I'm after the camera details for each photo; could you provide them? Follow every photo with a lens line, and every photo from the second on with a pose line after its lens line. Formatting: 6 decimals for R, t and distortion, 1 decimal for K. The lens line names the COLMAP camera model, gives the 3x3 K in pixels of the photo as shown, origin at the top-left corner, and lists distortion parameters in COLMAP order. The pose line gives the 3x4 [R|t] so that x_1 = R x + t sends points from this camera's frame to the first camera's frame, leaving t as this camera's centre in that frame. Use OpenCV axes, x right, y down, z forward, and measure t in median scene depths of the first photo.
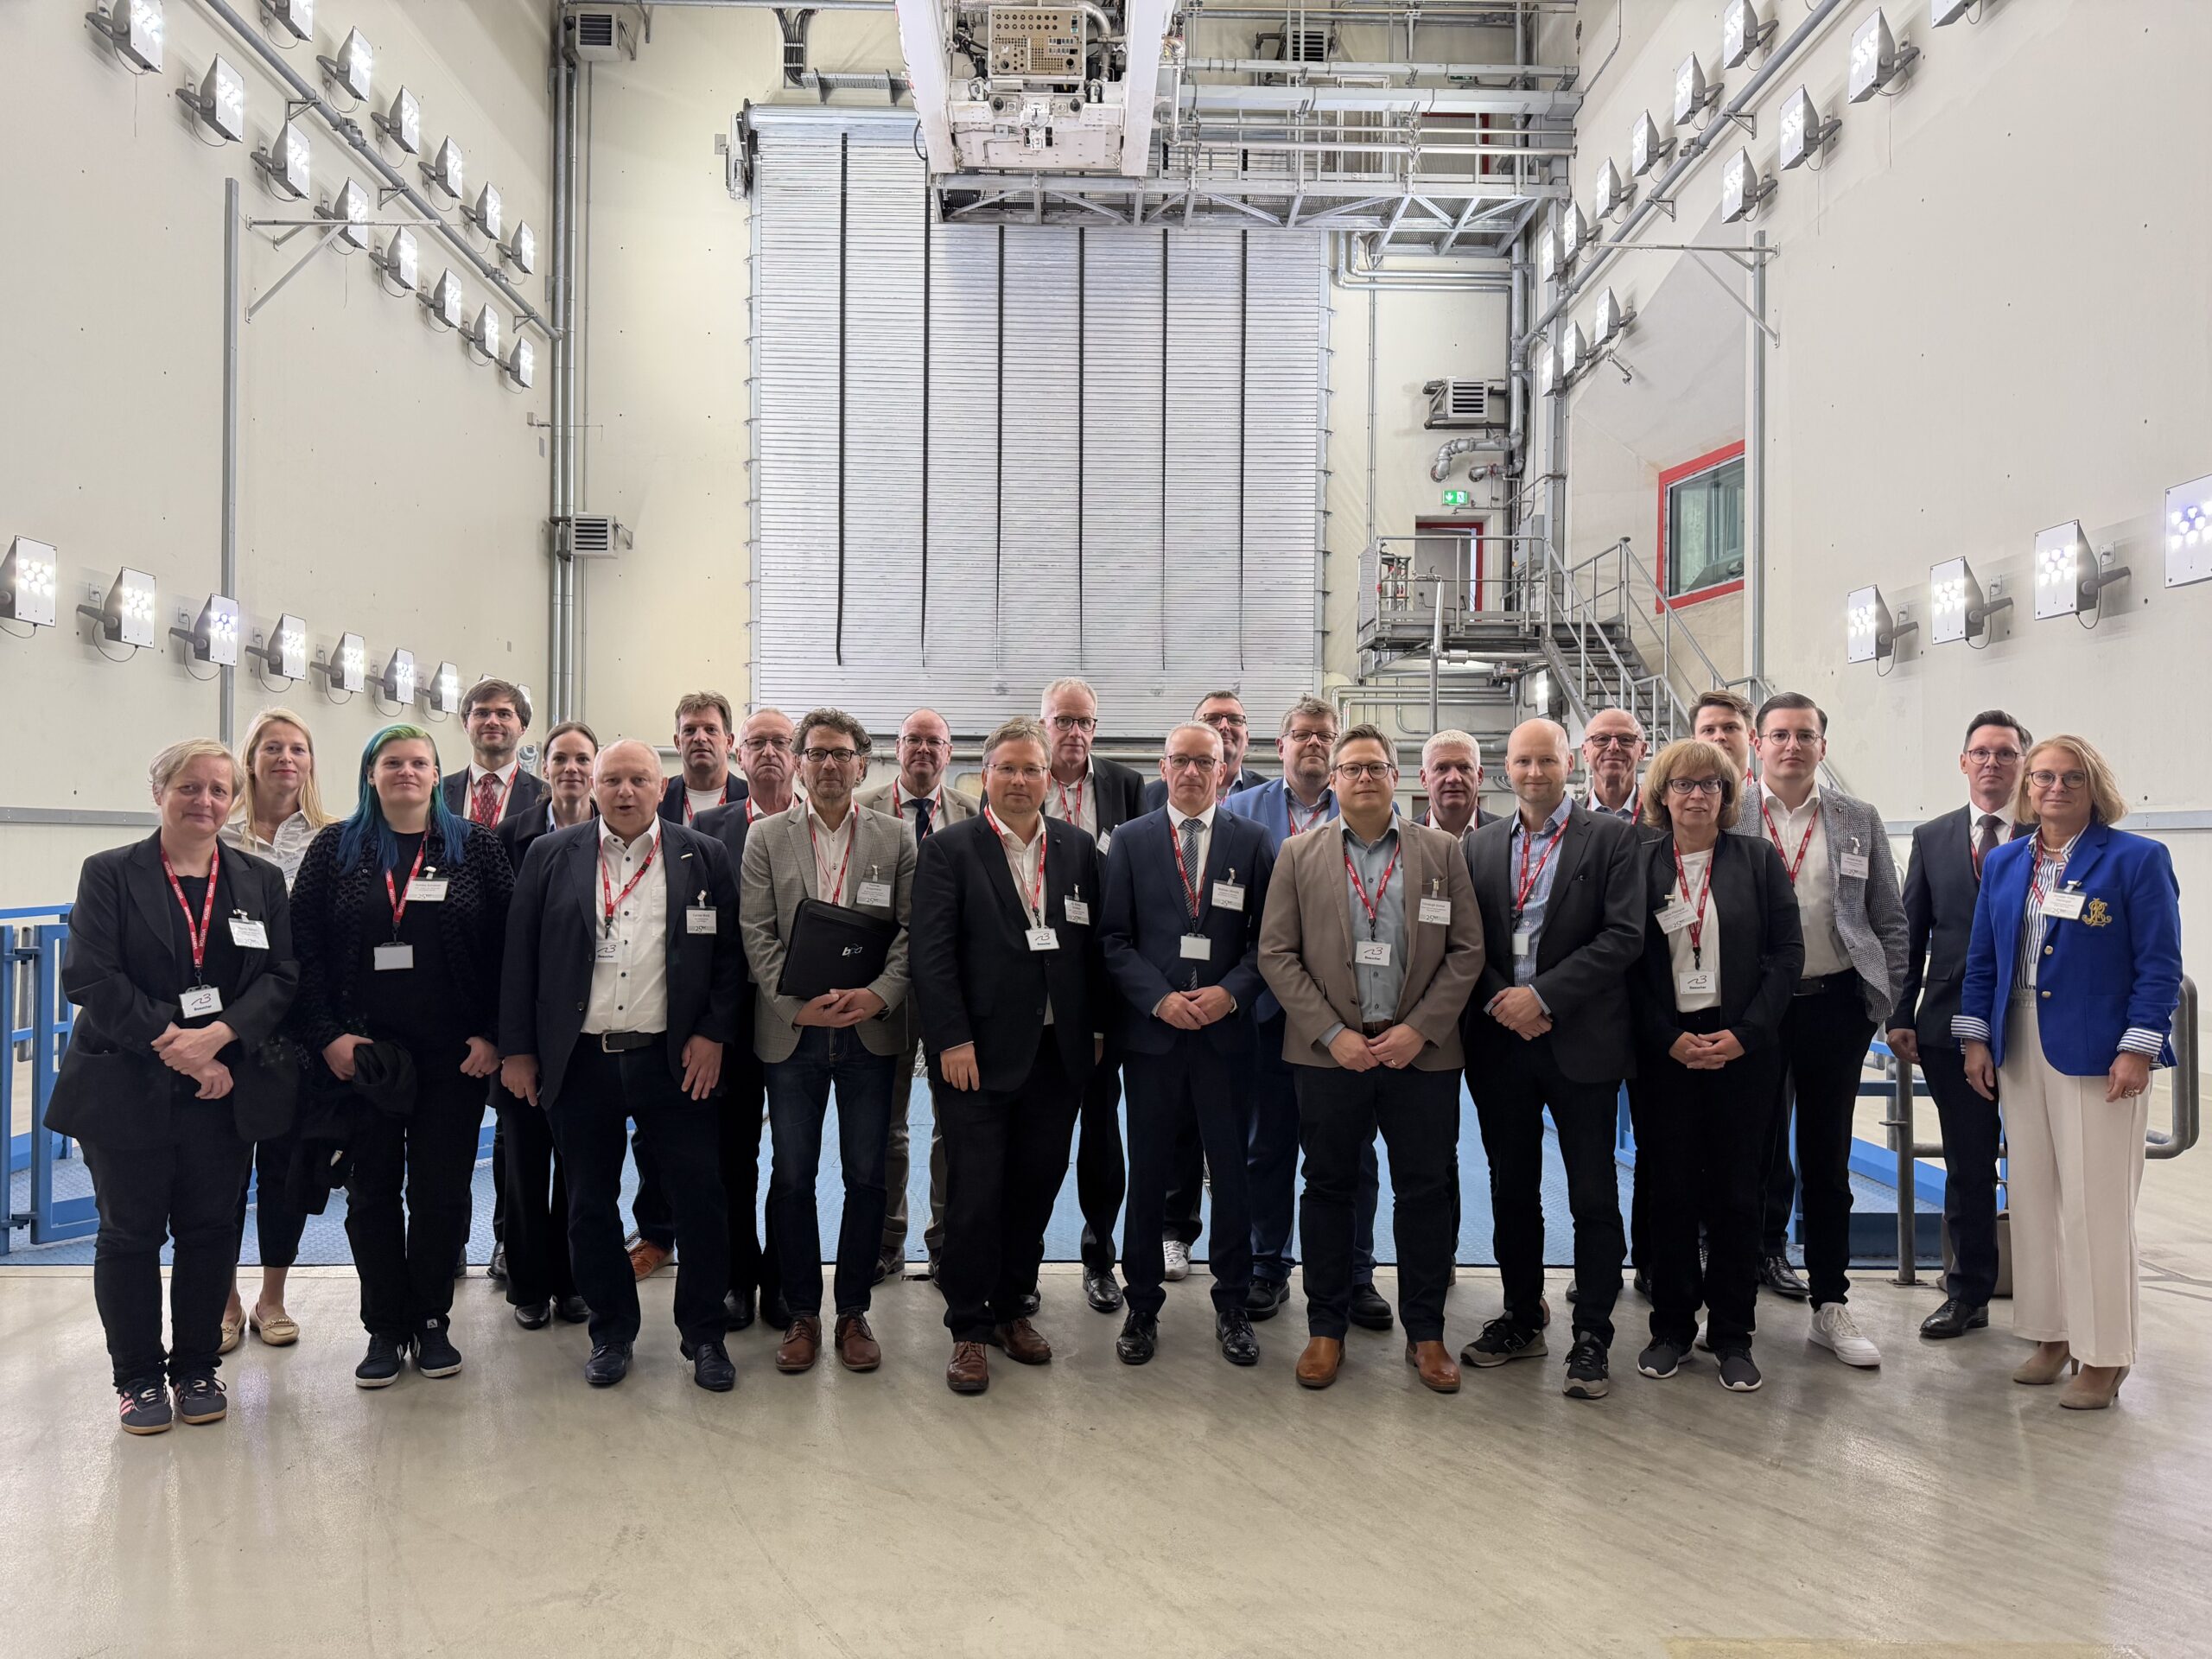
lens RADIAL K [[1574.5, 0, 1106.0], [0, 1574.5, 829.5], [0, 0, 1]] dist [0.057974, -0.072657]
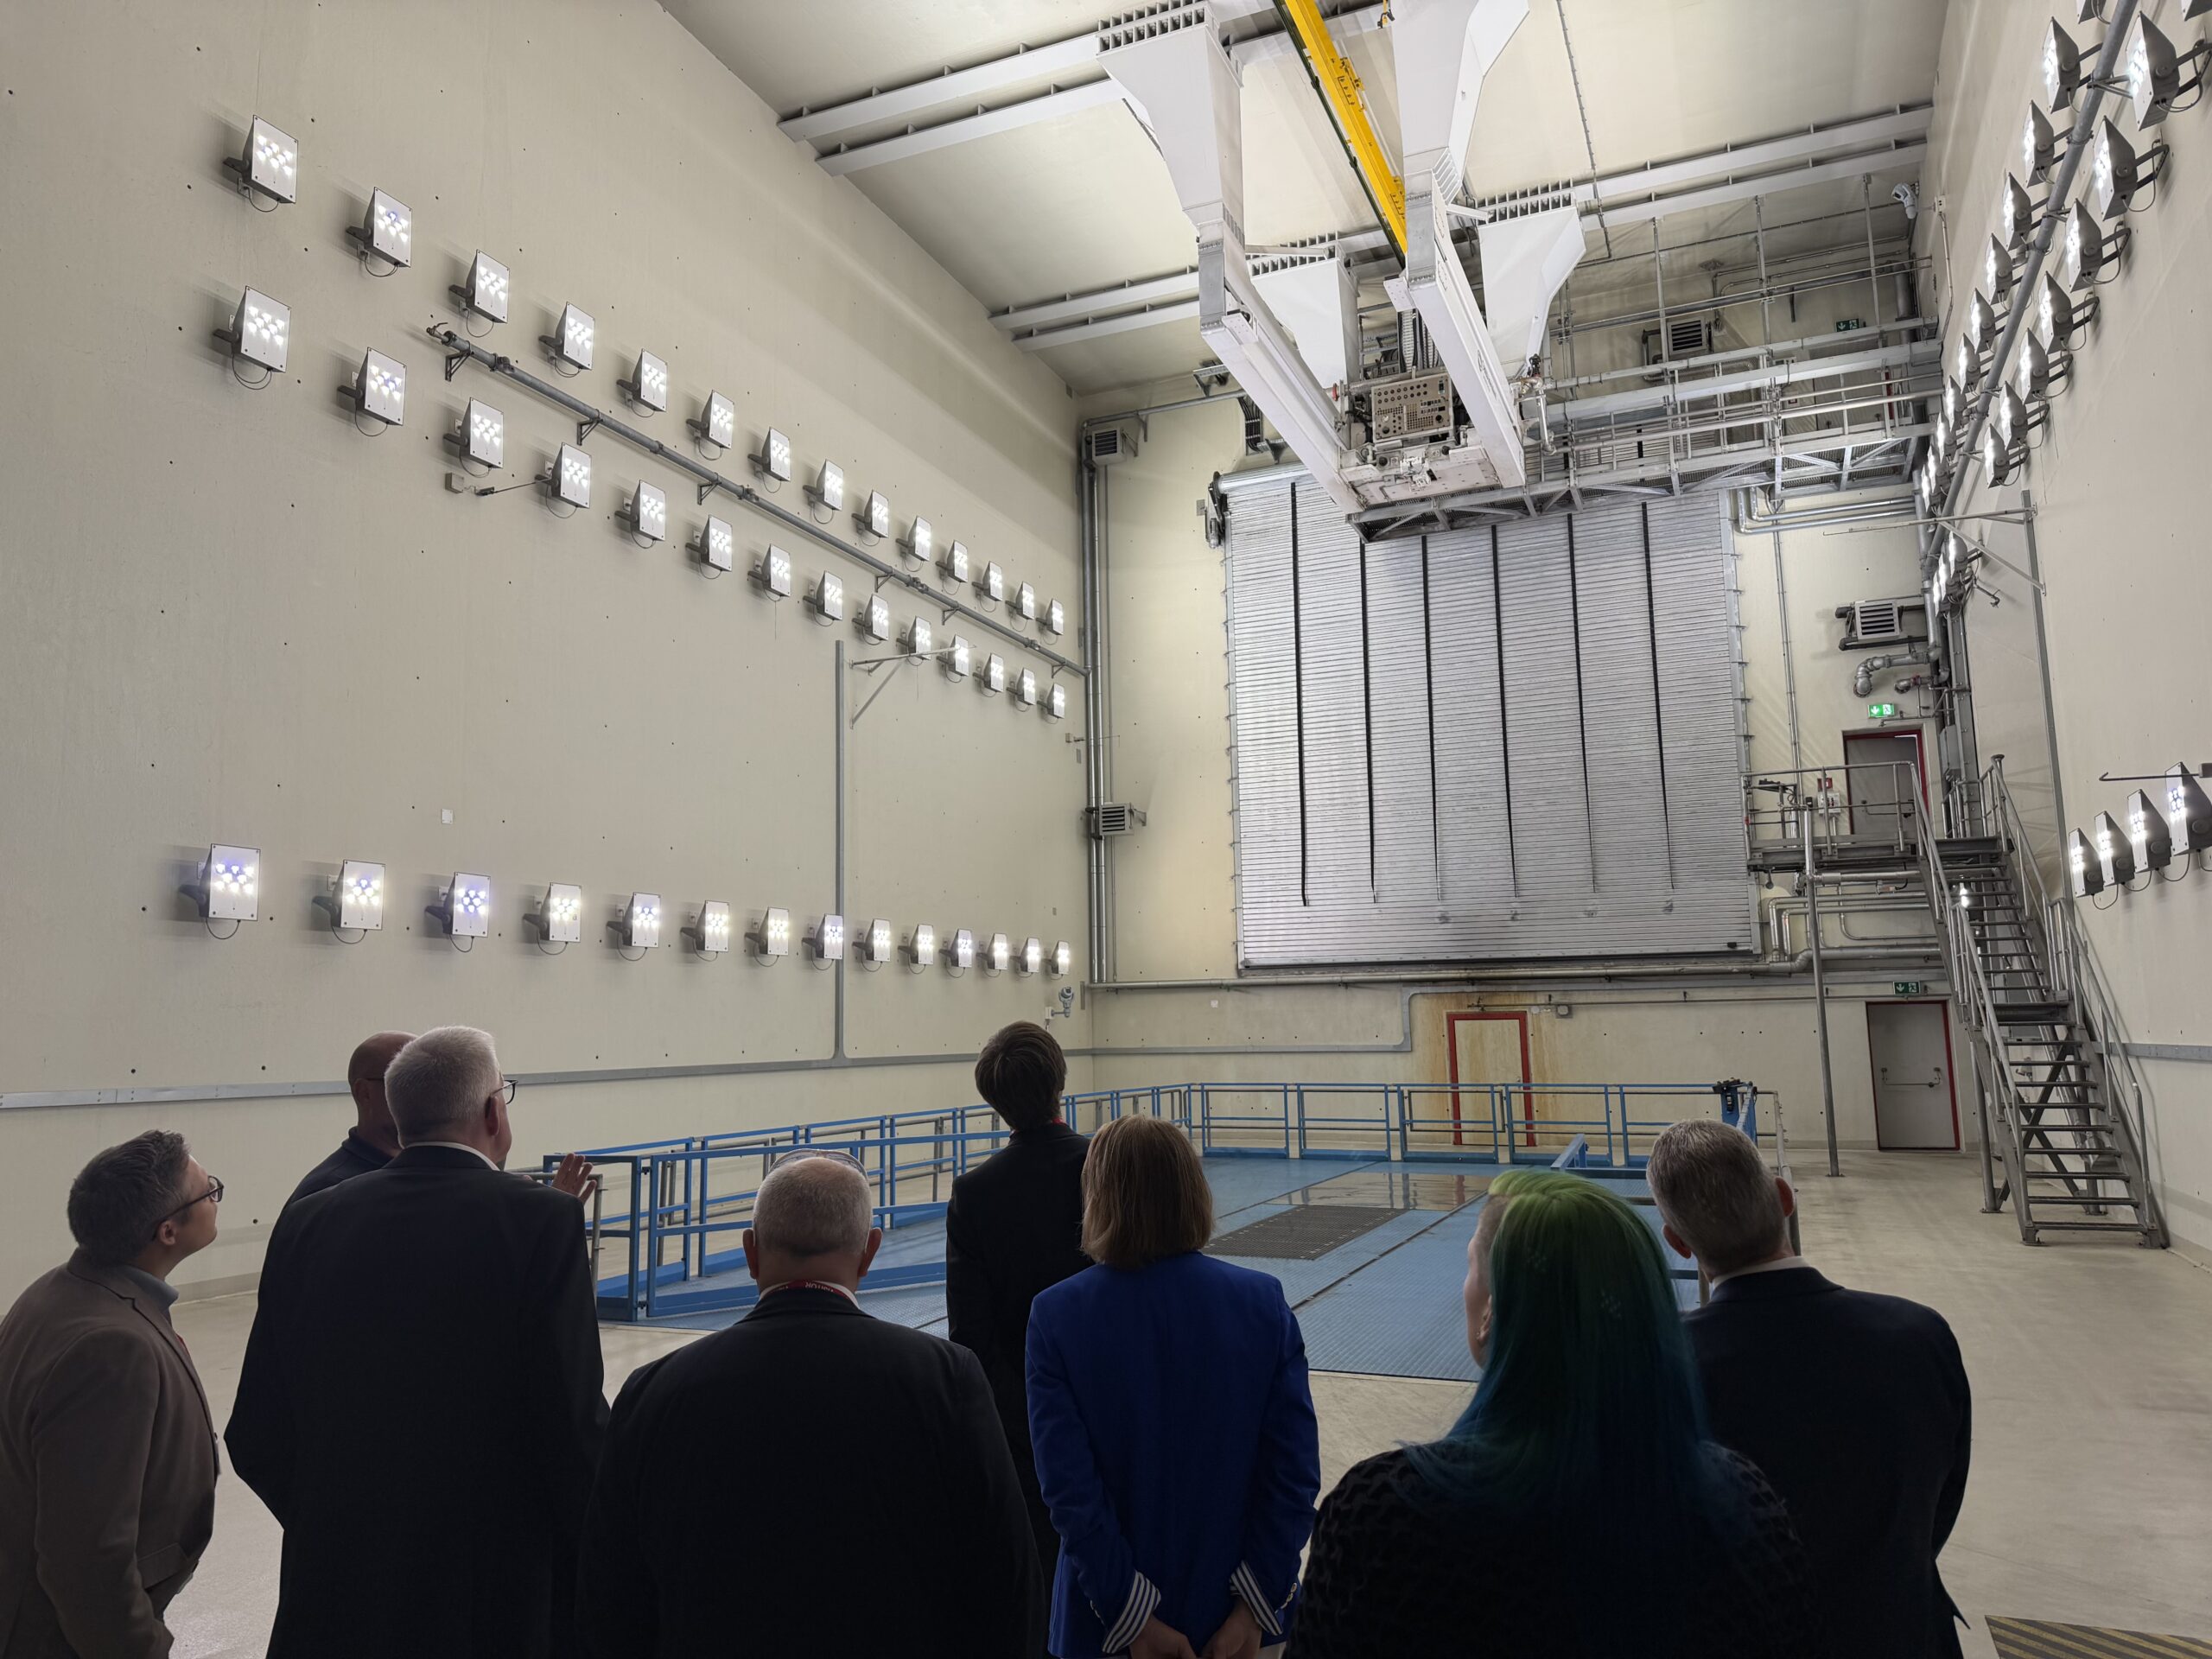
lens RADIAL K [[1581.7, 0, 1106.0], [0, 1581.7, 829.5], [0, 0, 1]] dist [0.118292, -0.001431]
pose [[0.912285, -0.078420, -0.401978, 0.186719], [0.032790, 0.992332, -0.119175, -0.023123], [0.408241, 0.095541, 0.907861, -0.174626]]
